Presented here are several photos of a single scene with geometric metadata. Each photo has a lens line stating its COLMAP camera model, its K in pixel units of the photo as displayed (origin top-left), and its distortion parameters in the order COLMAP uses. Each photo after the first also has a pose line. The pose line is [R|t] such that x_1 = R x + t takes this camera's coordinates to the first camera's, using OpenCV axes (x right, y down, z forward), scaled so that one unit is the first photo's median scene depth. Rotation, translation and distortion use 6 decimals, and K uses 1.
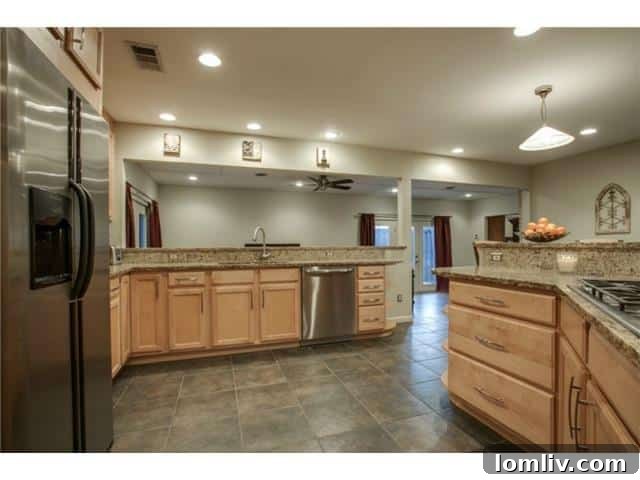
lens RADIAL K [[316.9, 0, 335.3], [0, 316.9, 244.0], [0, 0, 1]] dist [-0.031938, 0.000514]
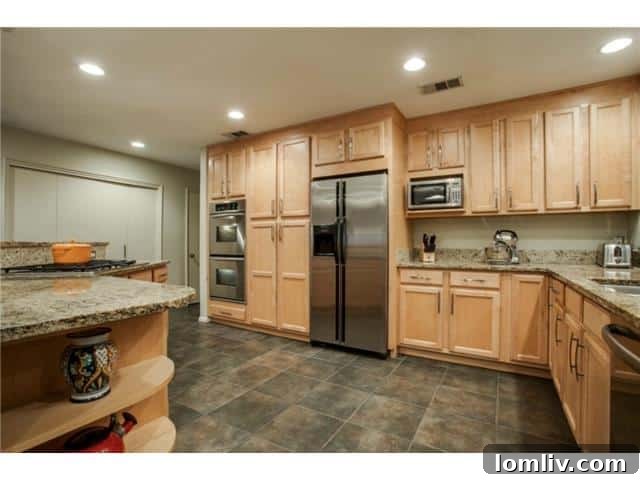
lens RADIAL K [[316.9, 0, 326.3], [0, 316.9, 242.8], [0, 0, 1]] dist [-0.031938, 0.000514]
pose [[-0.767612, 0.003937, -0.640902, 0.414066], [0.003033, 0.999992, 0.002510, -0.004977], [0.640907, -0.000017, -0.767618, 1.335373]]
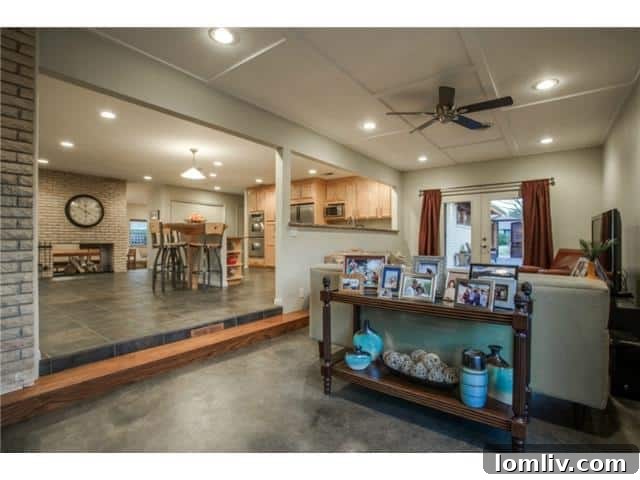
lens RADIAL K [[316.9, 0, 322.3], [0, 316.9, 237.6], [0, 0, 1]] dist [-0.031938, 0.000514]
pose [[-0.841295, 0.001180, -0.540574, 1.074009], [0.004783, 0.999975, -0.005260, 0.084646], [0.540554, -0.007011, -0.841280, 3.173687]]
